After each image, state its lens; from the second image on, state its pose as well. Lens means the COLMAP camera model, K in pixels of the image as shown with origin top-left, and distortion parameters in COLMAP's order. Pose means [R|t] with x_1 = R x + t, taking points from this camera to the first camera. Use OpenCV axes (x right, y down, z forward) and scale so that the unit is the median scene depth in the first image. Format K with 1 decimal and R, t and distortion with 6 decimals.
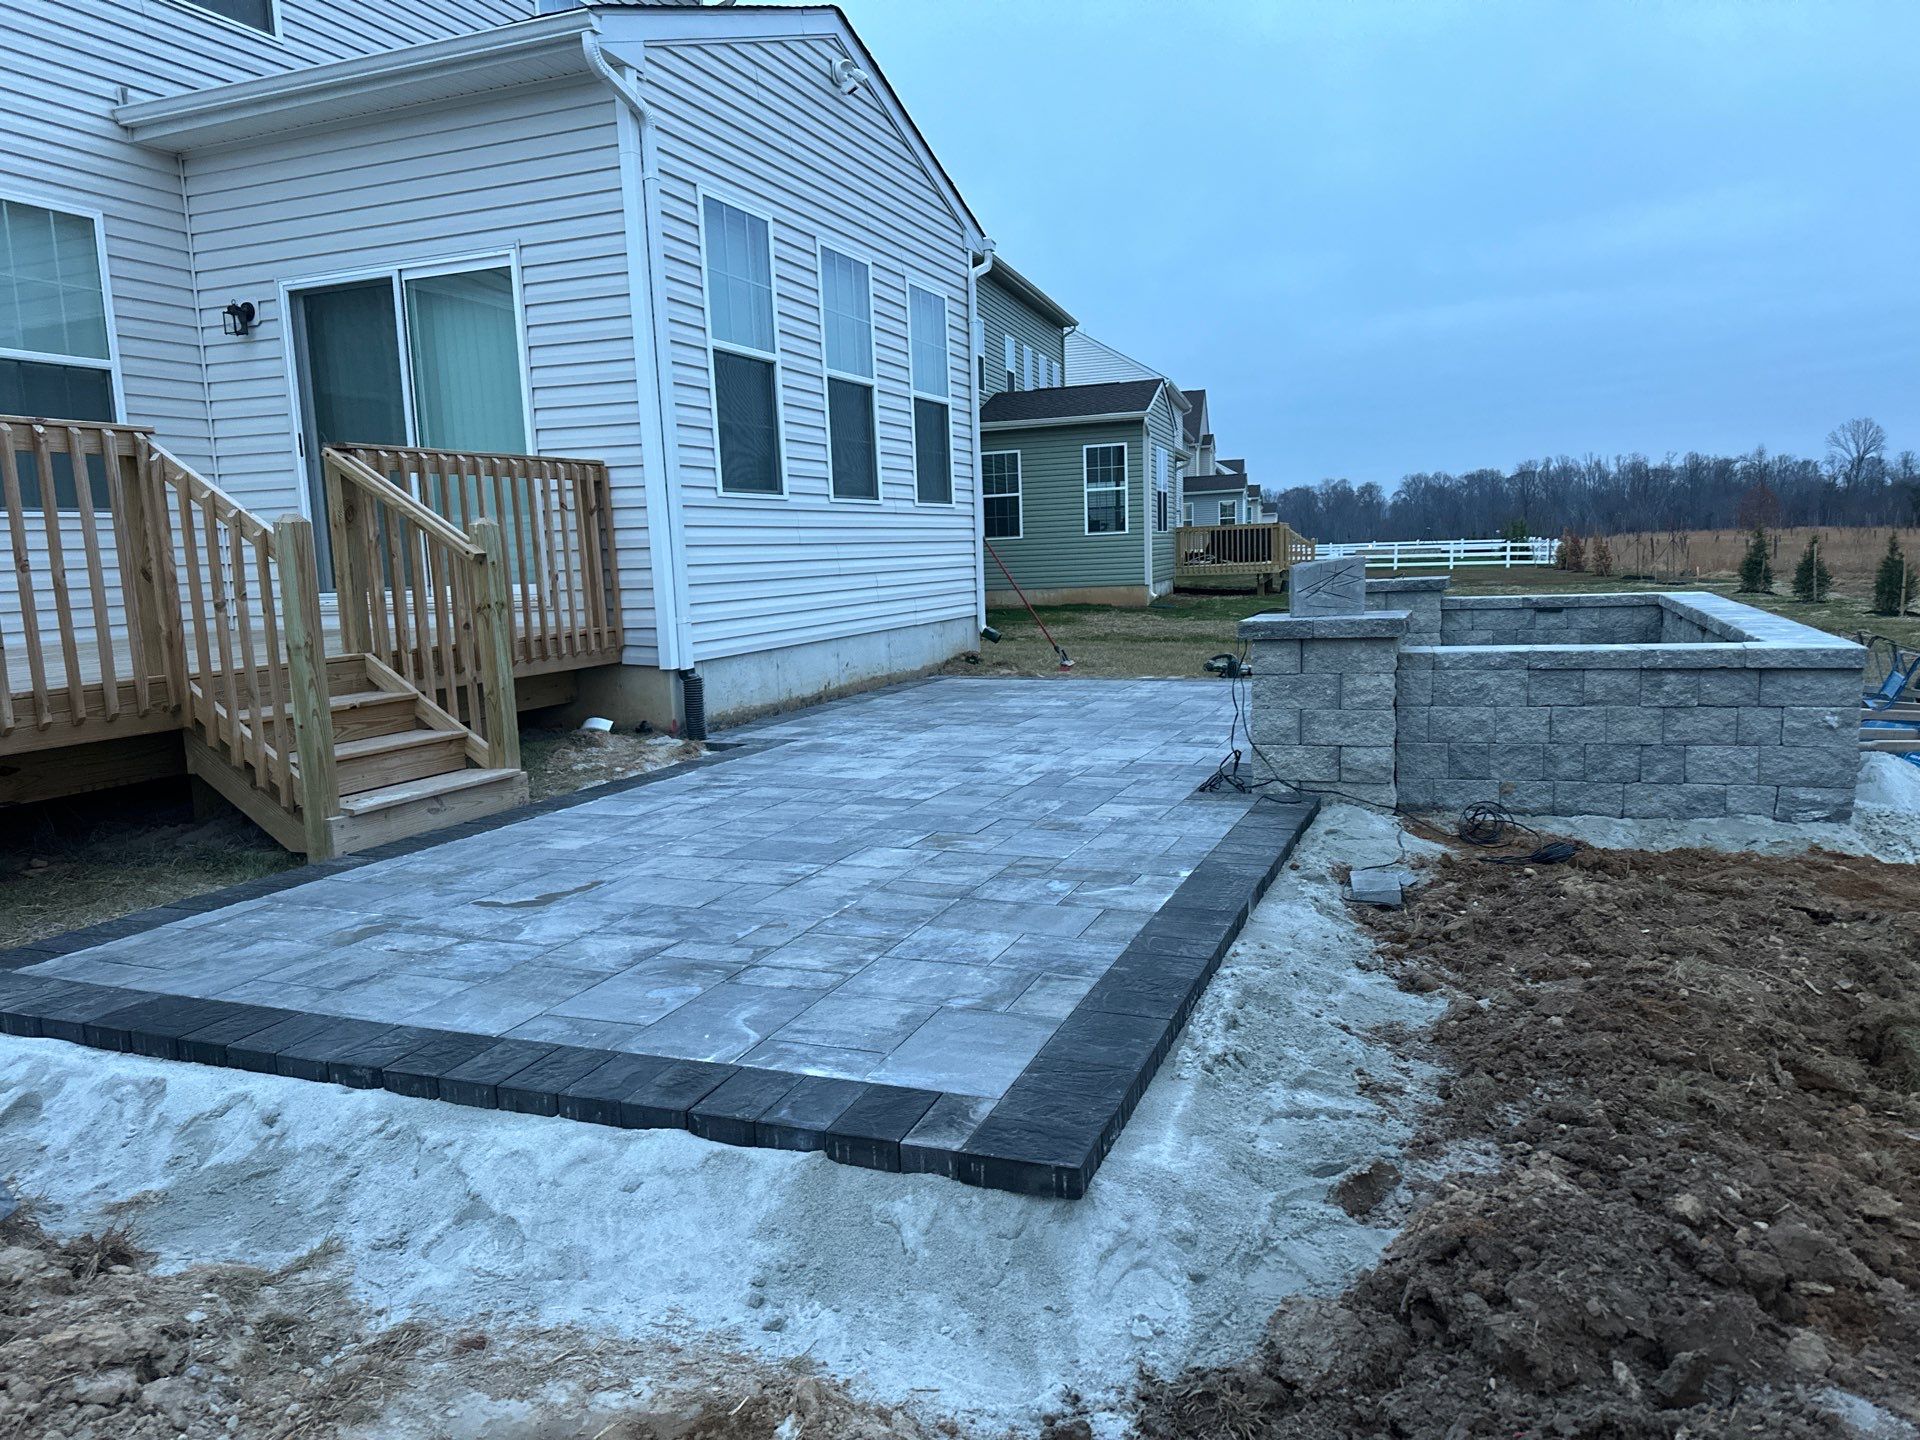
lens RADIAL K [[1338.1, 0, 953.6], [0, 1338.1, 725.3], [0, 0, 1]] dist [0.120603, -0.156358]
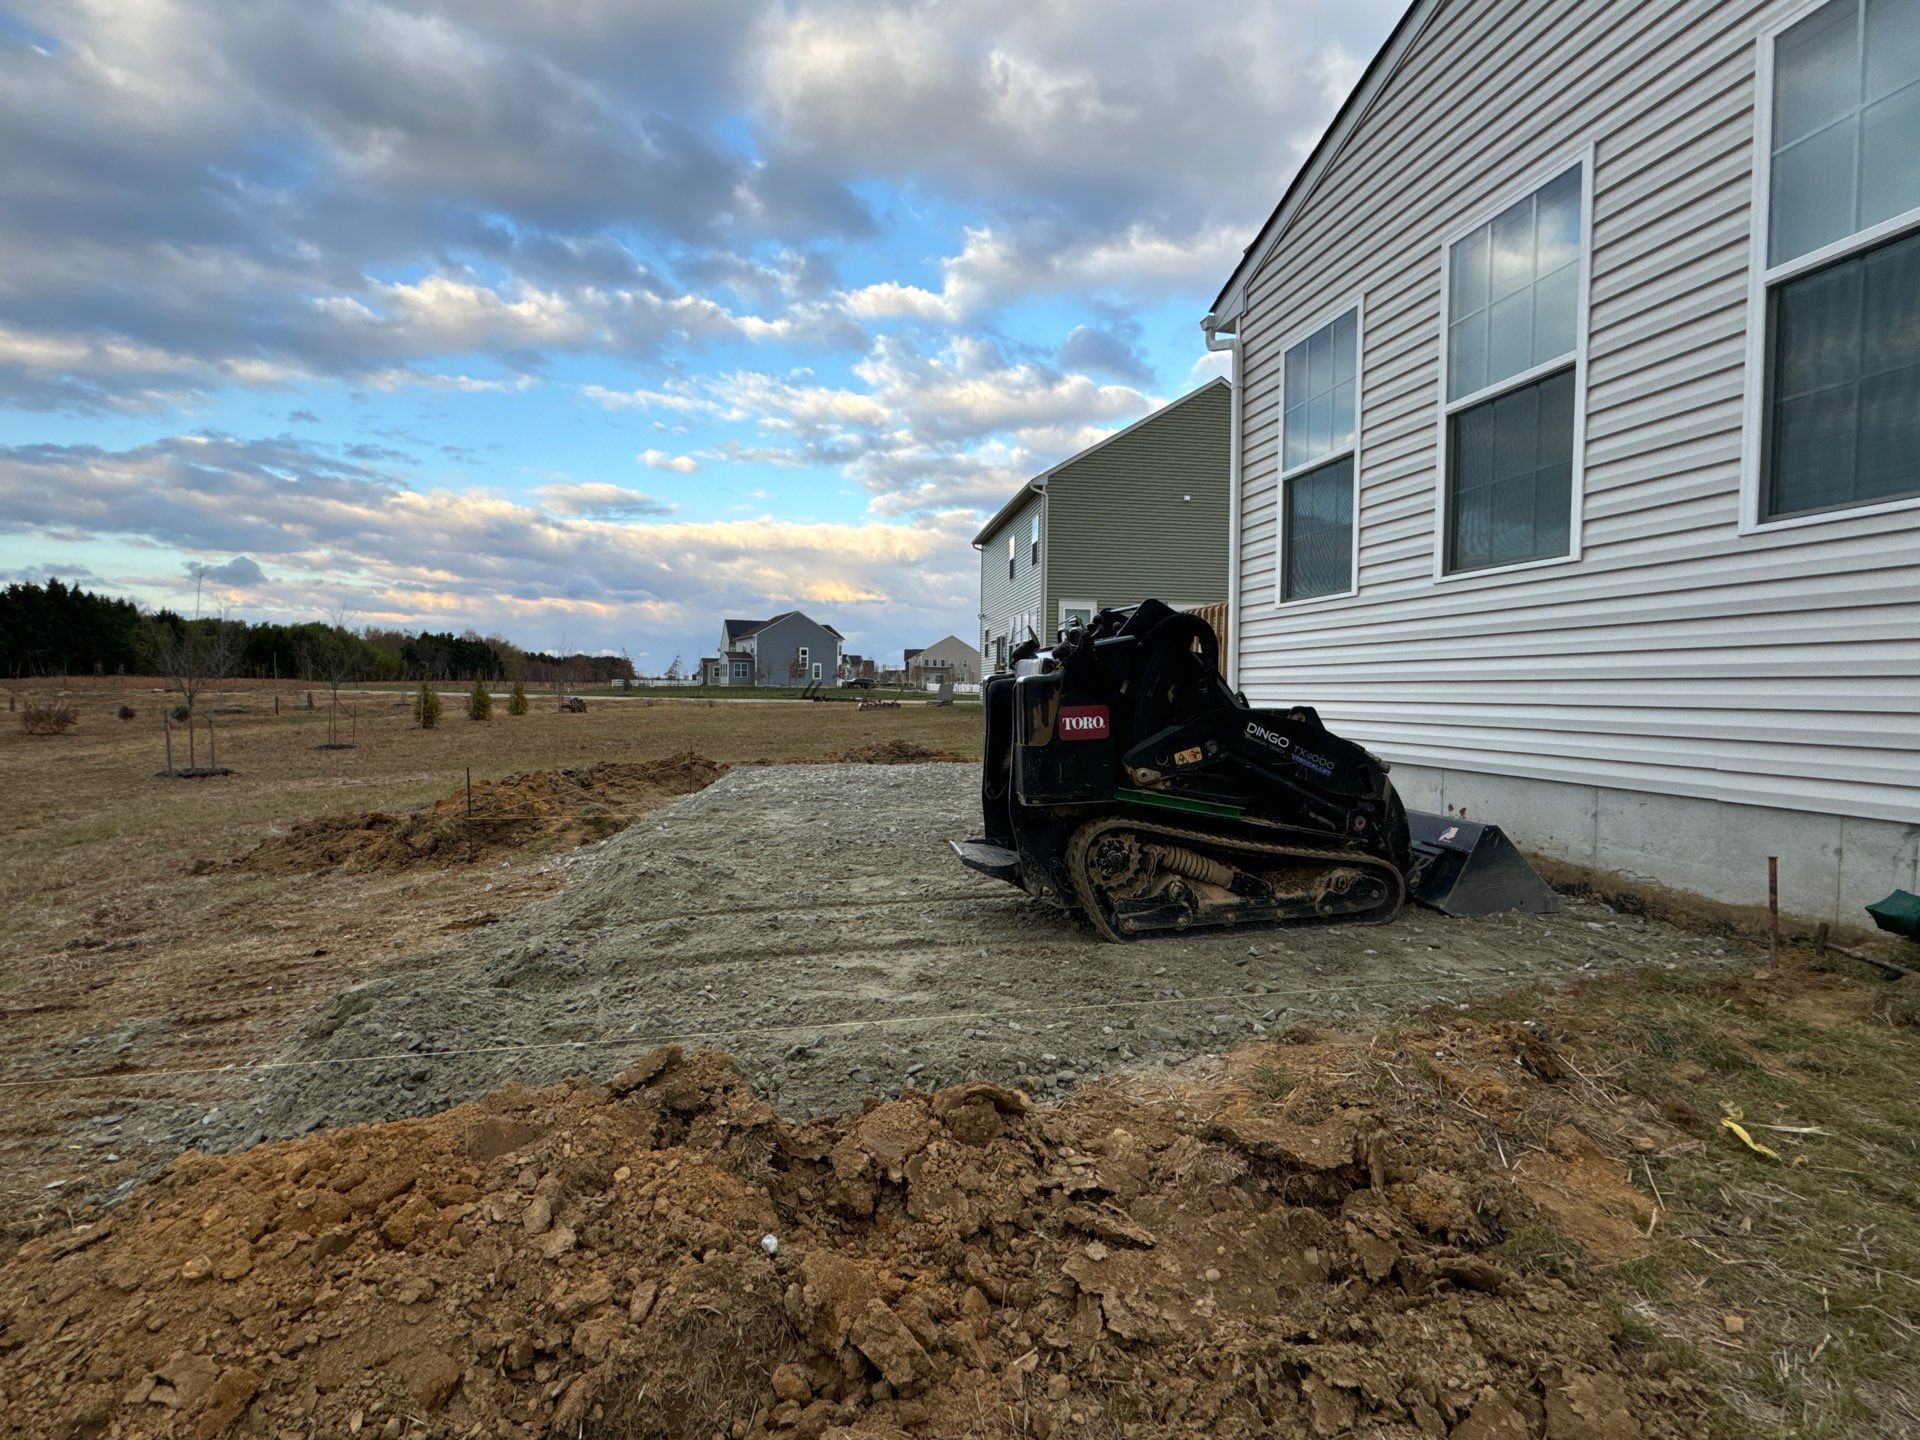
lens RADIAL K [[903.4, 0, 964.1], [0, 903.4, 718.0], [0, 0, 1]] dist [-0.002150, 0.001197]
pose [[-0.827267, 0.041337, -0.560286, 0.472877], [-0.056293, 0.986171, 0.155875, -0.182281], [0.558982, 0.160490, -0.813500, 1.480527]]
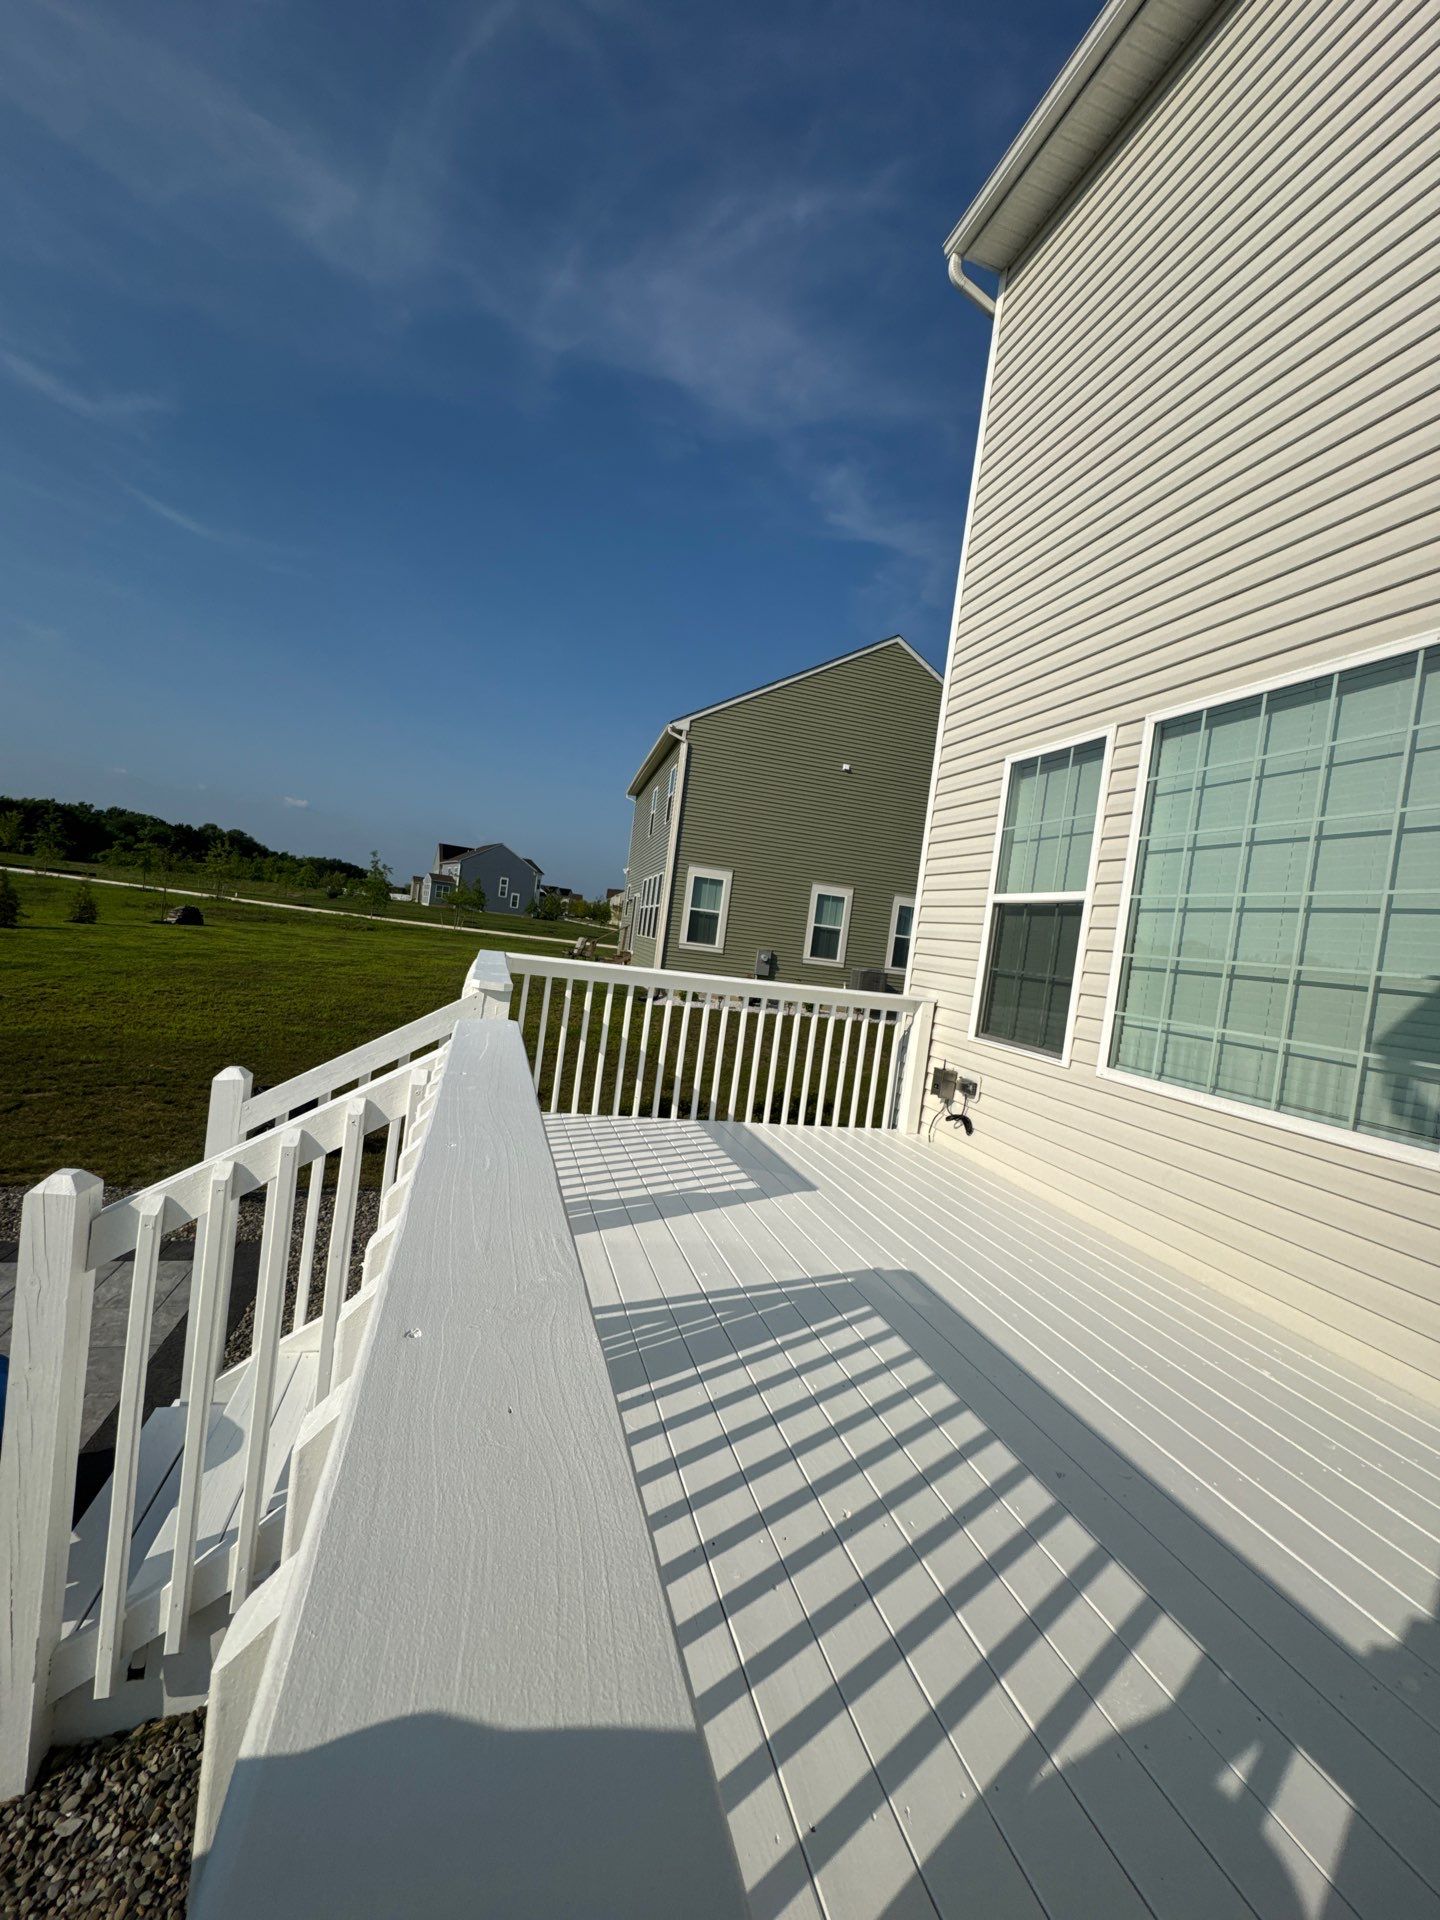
lens RADIAL K [[769.7, 0, 720.0], [0, 769.7, 960.0], [0, 0, 1]] dist [-0.002956, 0.000936]
pose [[-0.782496, -0.039523, -0.621400, -0.249035], [-0.171754, 0.972965, 0.154398, -0.210965], [0.598499, 0.227544, -0.768129, 0.923363]]
